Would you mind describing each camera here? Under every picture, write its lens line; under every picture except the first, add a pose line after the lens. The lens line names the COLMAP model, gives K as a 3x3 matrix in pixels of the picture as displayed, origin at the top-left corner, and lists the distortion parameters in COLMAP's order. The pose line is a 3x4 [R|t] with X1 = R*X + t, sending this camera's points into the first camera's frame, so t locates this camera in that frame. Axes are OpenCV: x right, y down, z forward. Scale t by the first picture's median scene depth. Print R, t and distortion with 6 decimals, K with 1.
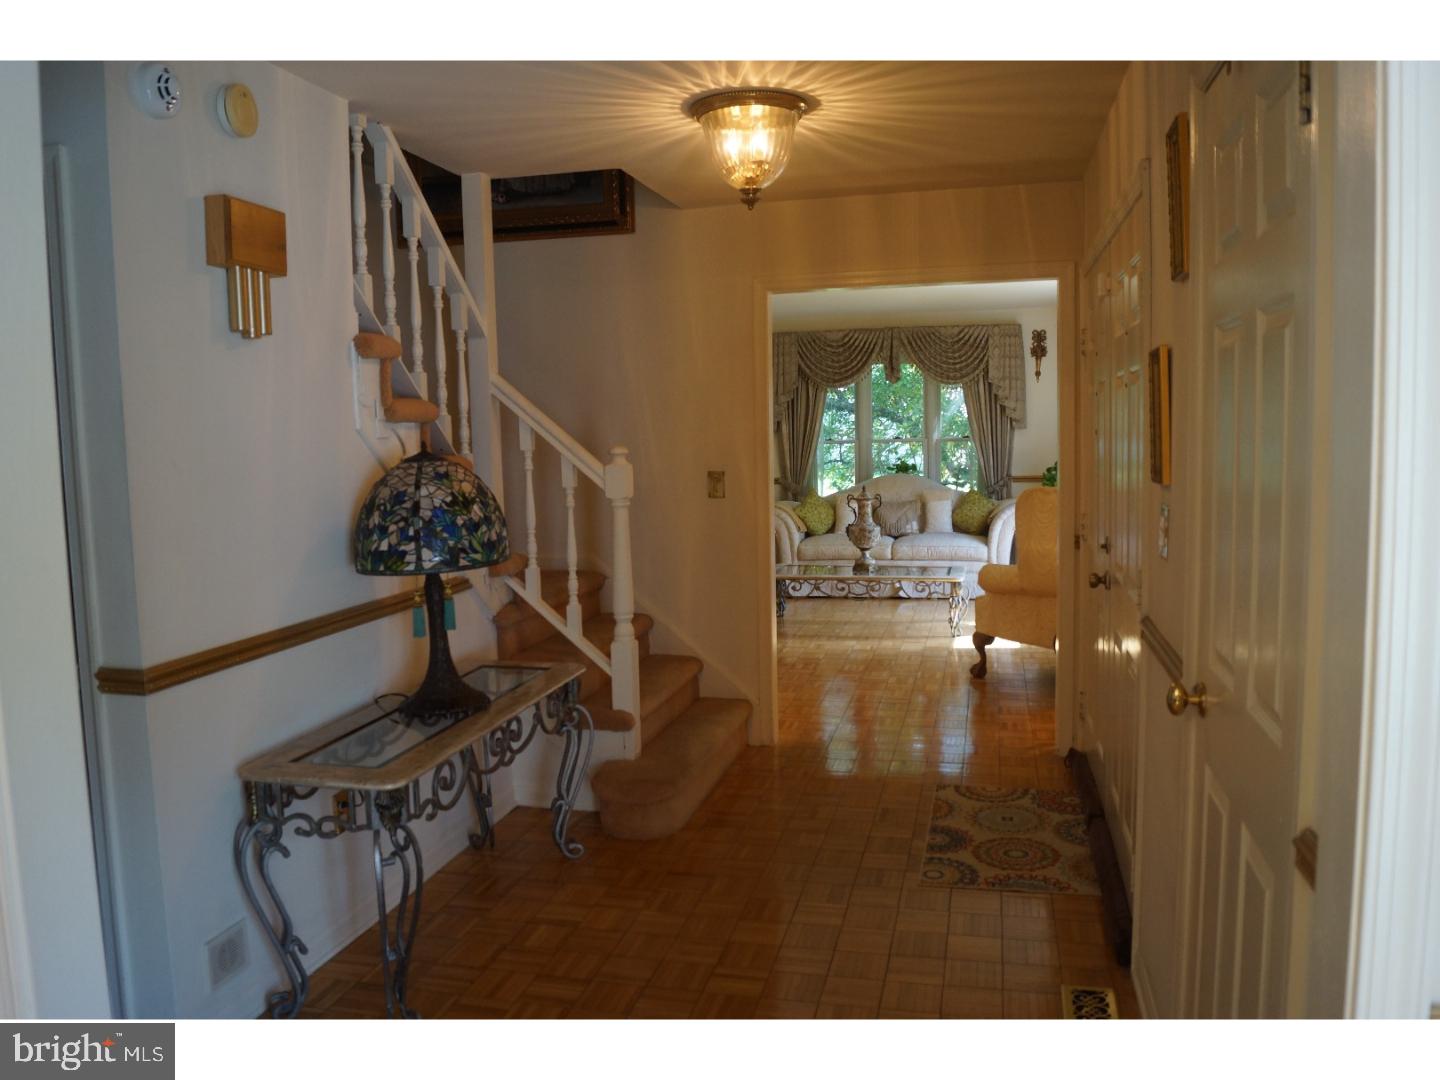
lens RADIAL K [[1133.3, 0, 719.3], [0, 1133.3, 537.5], [0, 0, 1]] dist [-0.068713, 0.004072]
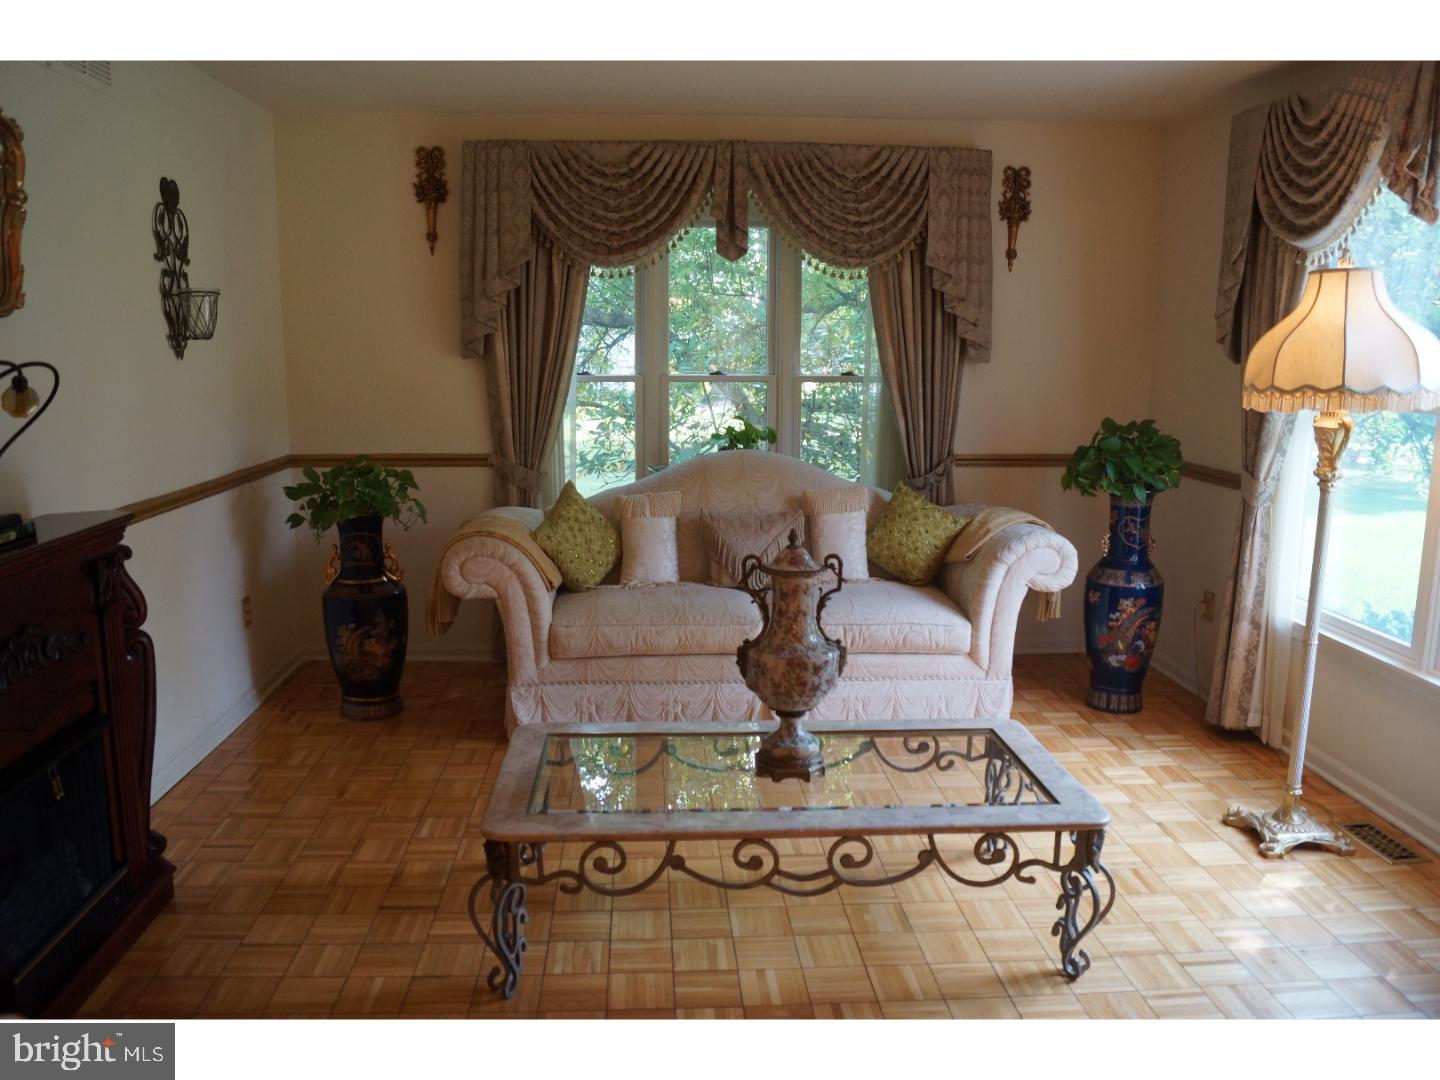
lens RADIAL K [[1133.3, 0, 713.9], [0, 1133.3, 543.3], [0, 0, 1]] dist [-0.068713, 0.004072]
pose [[0.957523, -0.023532, 0.287396, 0.006043], [0.001819, 0.997138, 0.075588, -0.053999], [-0.288352, -0.071854, 0.954825, 0.546909]]
